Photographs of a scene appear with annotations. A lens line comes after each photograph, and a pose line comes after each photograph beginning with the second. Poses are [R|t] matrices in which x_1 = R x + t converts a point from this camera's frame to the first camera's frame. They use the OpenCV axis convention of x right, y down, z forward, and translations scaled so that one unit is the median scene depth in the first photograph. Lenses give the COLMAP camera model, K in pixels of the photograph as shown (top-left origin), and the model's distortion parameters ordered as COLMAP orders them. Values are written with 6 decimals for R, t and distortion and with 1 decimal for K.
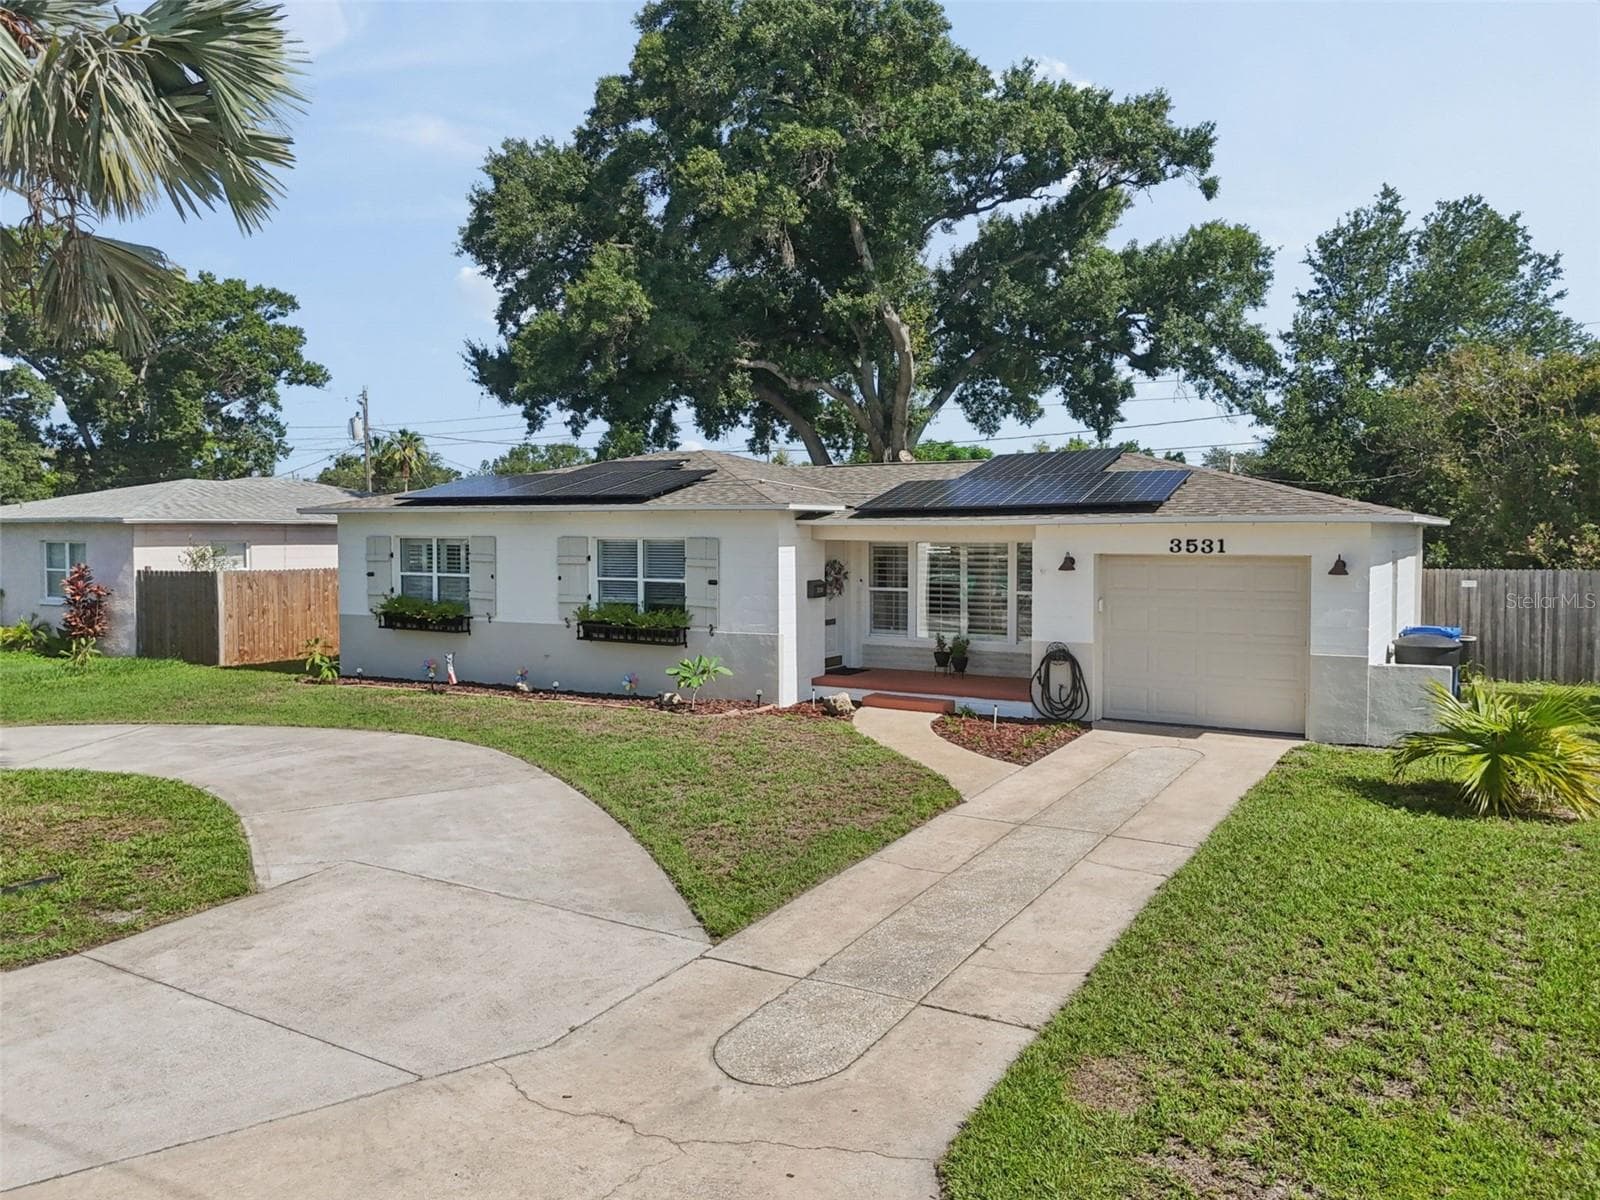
lens RADIAL K [[1131.7, 0, 814.0], [0, 1131.7, 593.1], [0, 0, 1]] dist [0.037929, -0.001579]
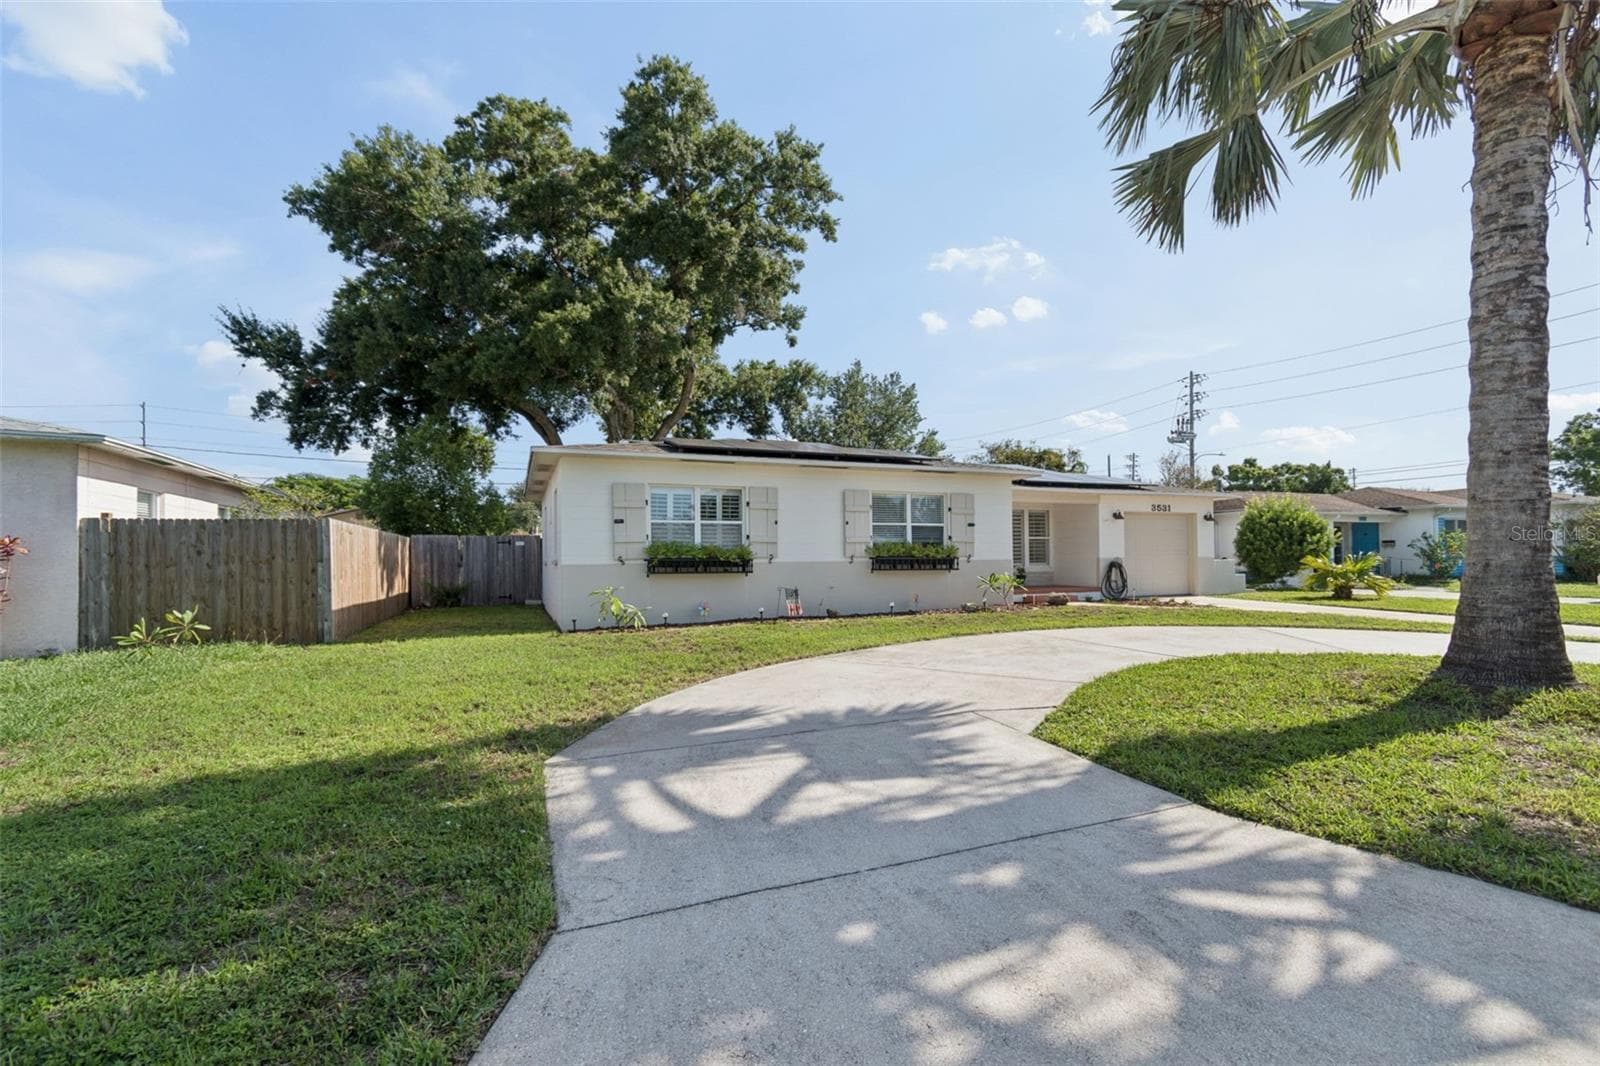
lens RADIAL K [[681.4, 0, 802.5], [0, 681.4, 552.7], [0, 0, 1]] dist [0.011144, -0.000118]
pose [[0.632907, 0.002865, 0.774222, -0.644908], [0.050664, 0.997696, -0.045109, 0.039070], [-0.772568, 0.067775, 0.631304, 0.447826]]
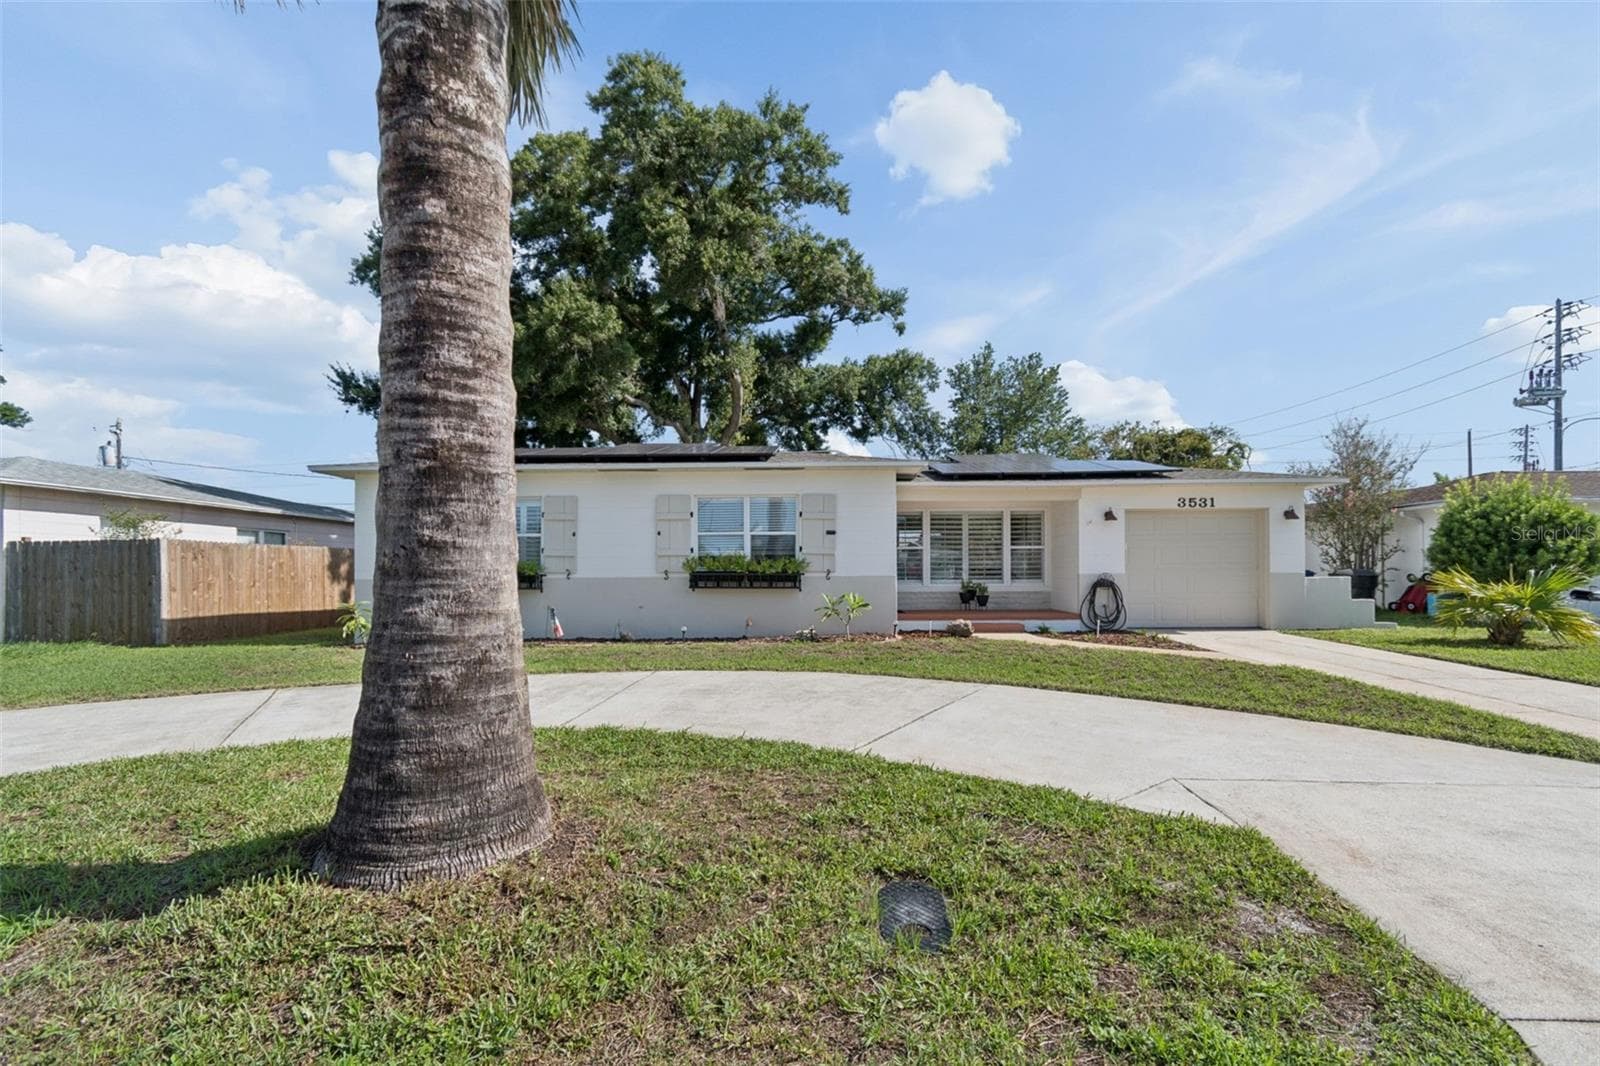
lens RADIAL K [[706.2, 0, 799.1], [0, 706.2, 560.2], [0, 0, 1]] dist [-0.001411, 0.000137]
pose [[0.884506, 0.005272, 0.466499, -0.326665], [0.030103, 0.997207, -0.068346, 0.048229], [-0.465557, 0.074495, 0.881877, 0.276481]]
